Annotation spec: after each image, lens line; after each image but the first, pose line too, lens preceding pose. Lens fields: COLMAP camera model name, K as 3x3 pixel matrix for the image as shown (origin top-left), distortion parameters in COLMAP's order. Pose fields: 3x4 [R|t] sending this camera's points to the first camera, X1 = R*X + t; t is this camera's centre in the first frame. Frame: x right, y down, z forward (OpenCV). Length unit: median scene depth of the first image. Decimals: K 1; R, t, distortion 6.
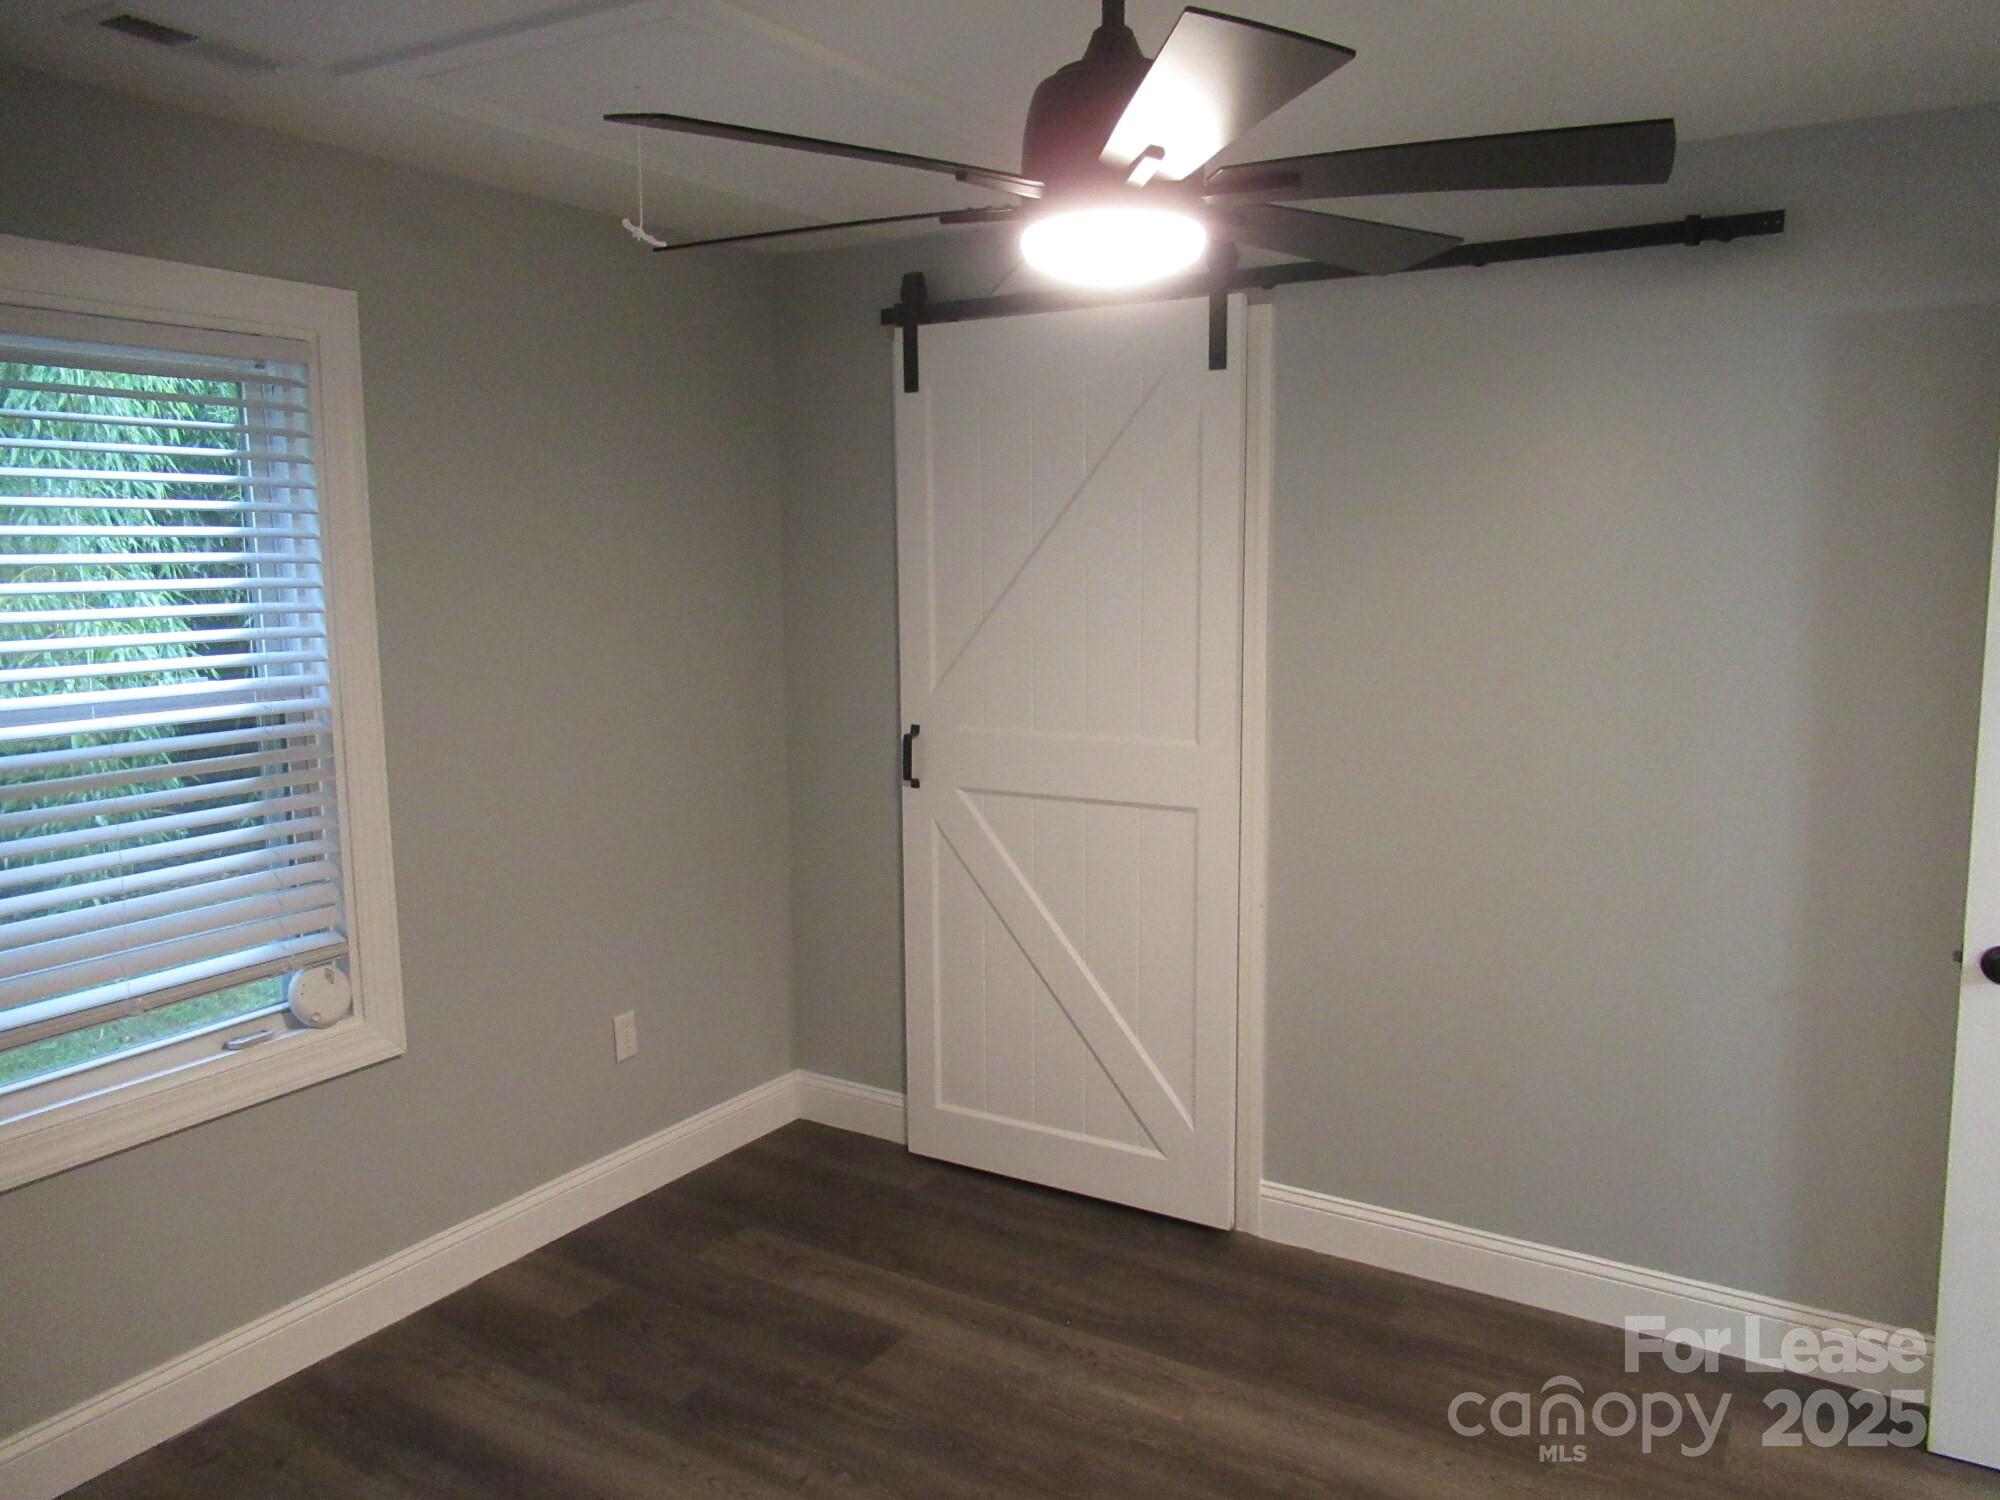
lens RADIAL K [[1516.8, 0, 1000.0], [0, 1516.8, 750.0], [0, 0, 1]] dist [-0.001823, -0.000345]
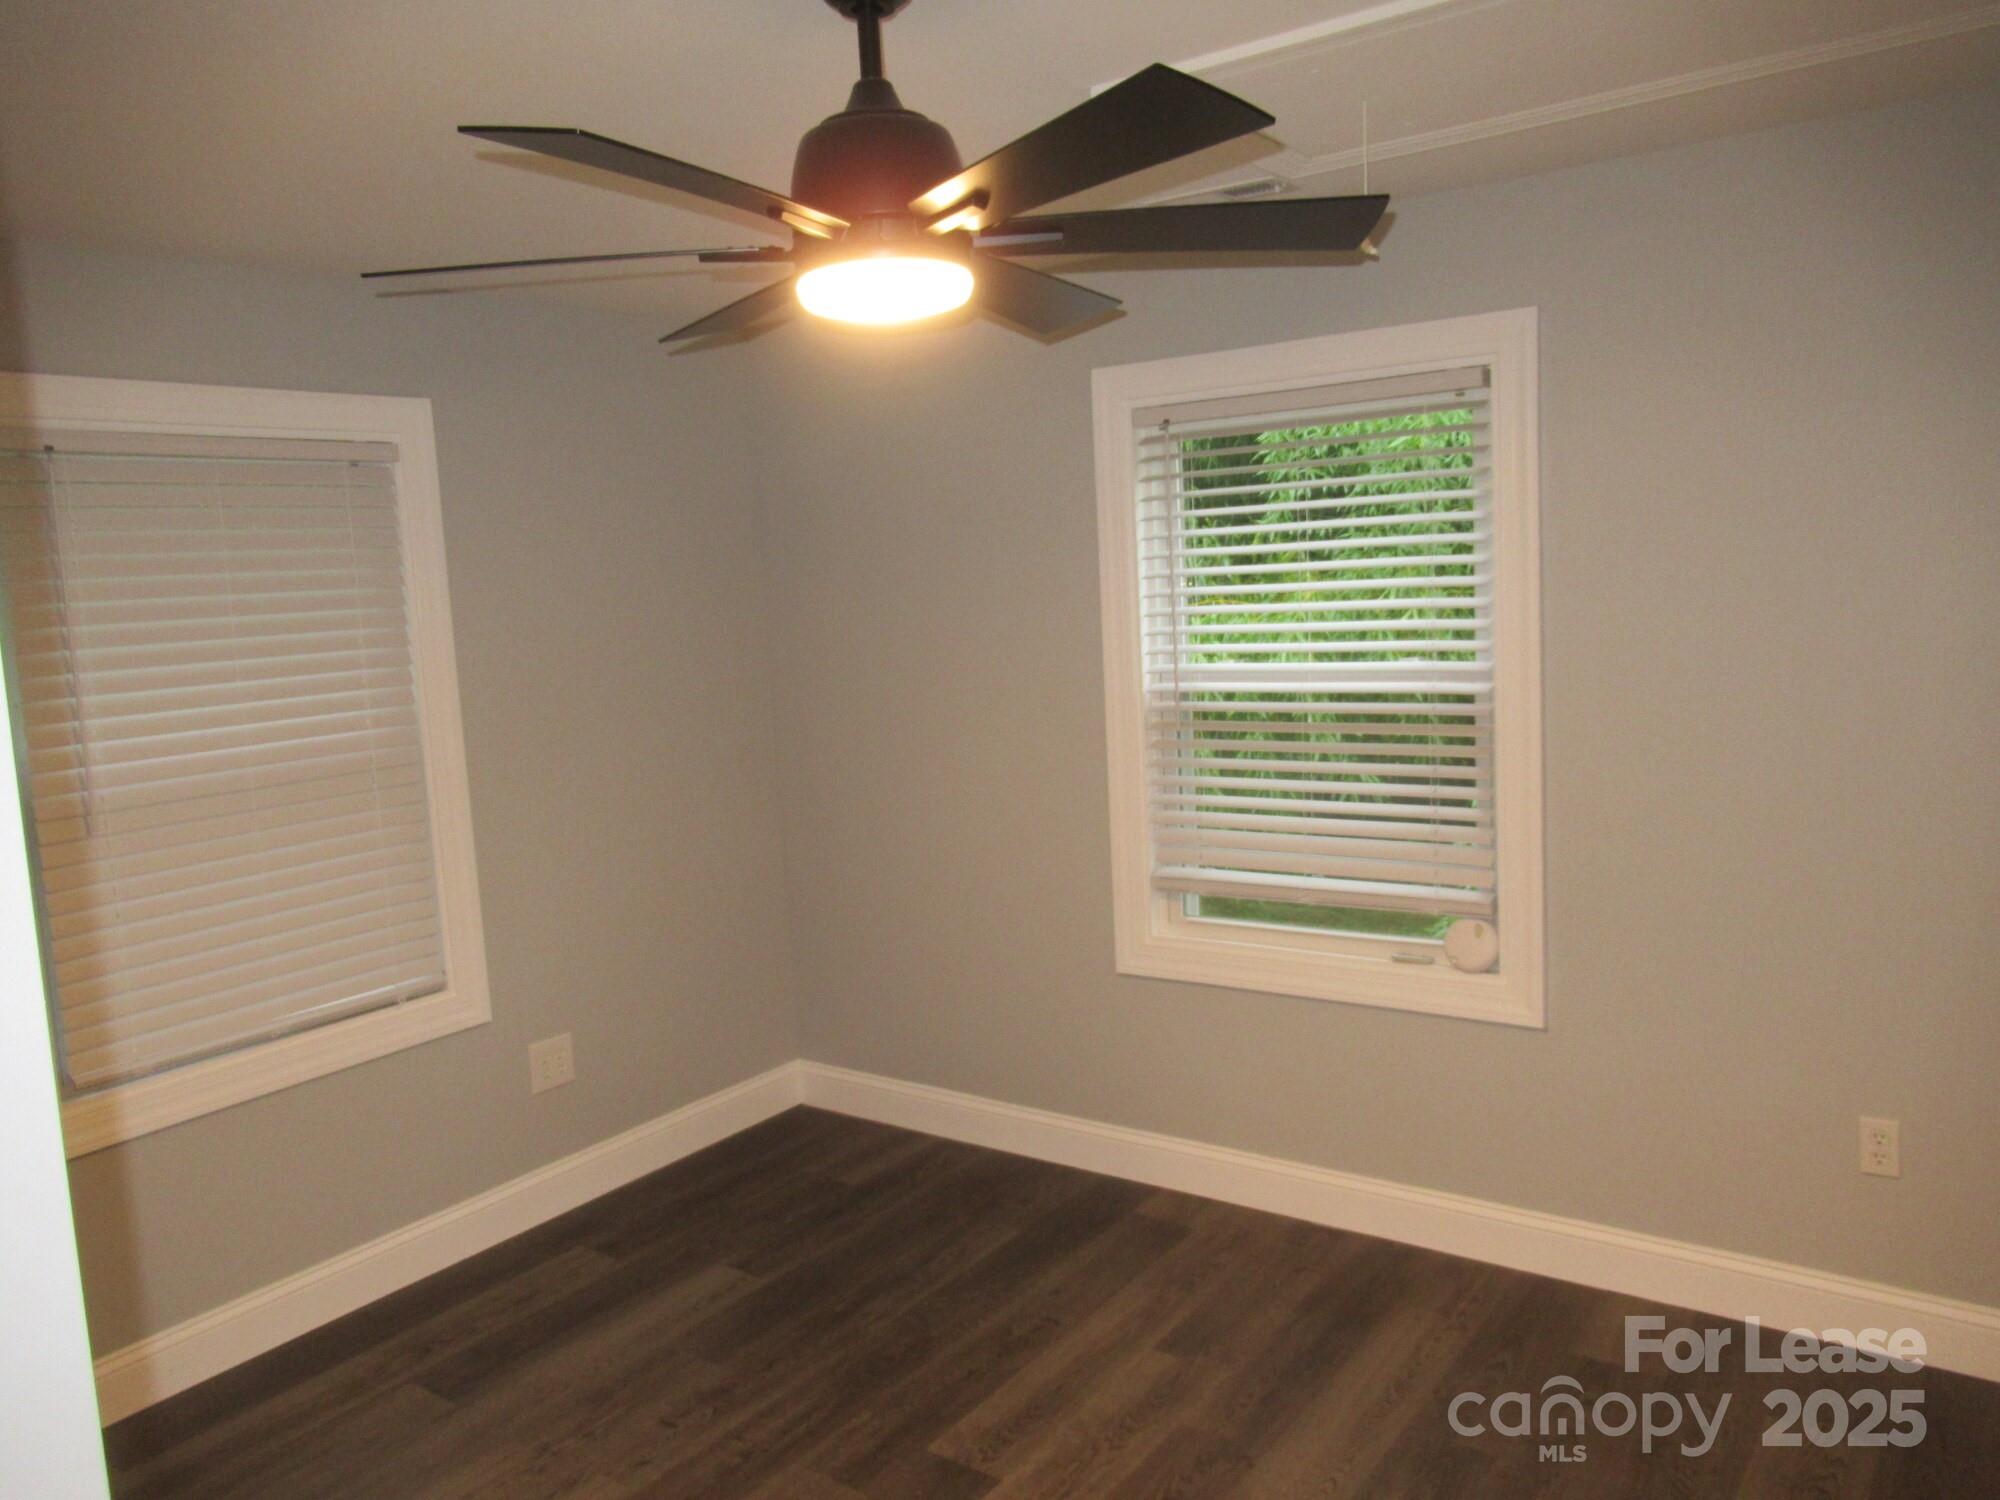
lens RADIAL K [[1475.9, 0, 1000.0], [0, 1475.9, 750.0], [0, 0, 1]] dist [-0.001409, -0.000204]
pose [[-0.071453, 0.125011, -0.989579, 0.672737], [-0.081822, 0.988037, 0.130724, -0.100762], [0.994082, 0.090310, -0.060369, 0.727616]]
